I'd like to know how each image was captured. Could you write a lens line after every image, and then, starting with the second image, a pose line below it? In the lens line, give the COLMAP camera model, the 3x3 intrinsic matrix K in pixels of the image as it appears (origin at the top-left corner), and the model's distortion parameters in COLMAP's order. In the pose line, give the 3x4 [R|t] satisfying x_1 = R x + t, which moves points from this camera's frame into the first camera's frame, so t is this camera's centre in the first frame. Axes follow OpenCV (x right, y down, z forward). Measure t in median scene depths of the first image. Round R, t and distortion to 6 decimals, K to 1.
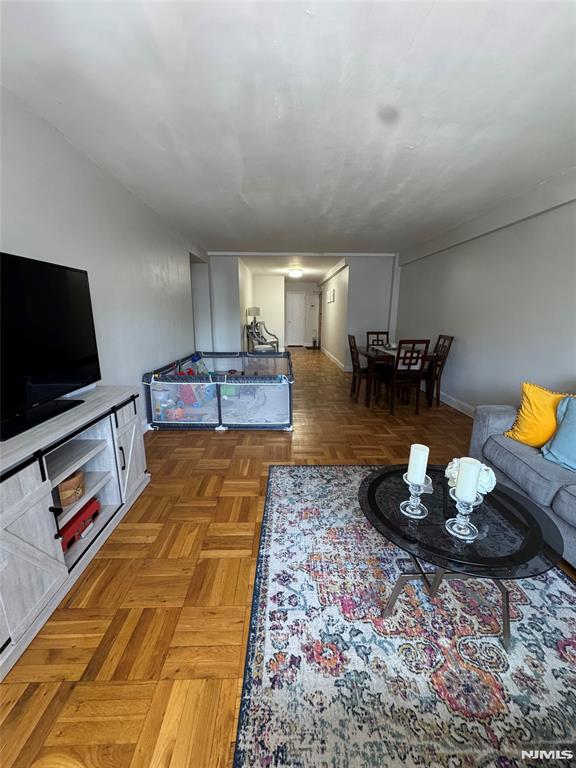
lens RADIAL K [[308.6, 0, 288.1], [0, 308.6, 387.0], [0, 0, 1]] dist [-0.002597, -0.000481]
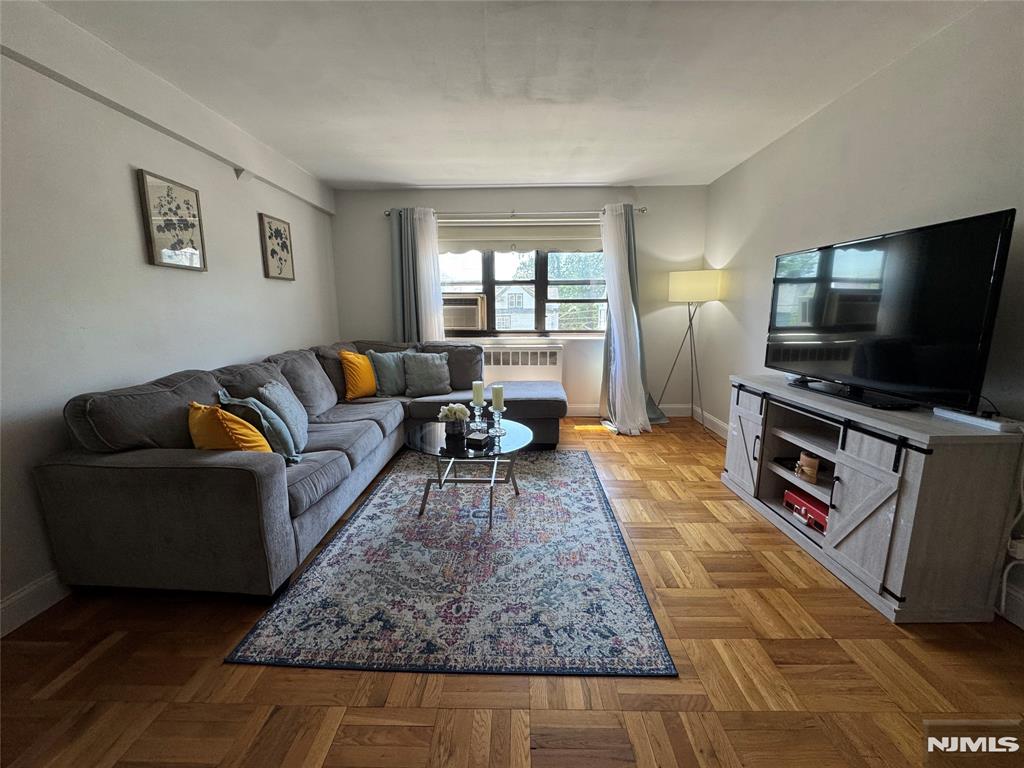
lens RADIAL K [[411.4, 0, 512.7], [0, 411.4, 384.0], [0, 0, 1]] dist [-0.002597, -0.000481]
pose [[-0.999254, -0.002944, 0.038507, 0.188419], [0.013010, 0.913148, 0.407421, -0.424597], [-0.036362, 0.407618, -0.912428, 1.911951]]
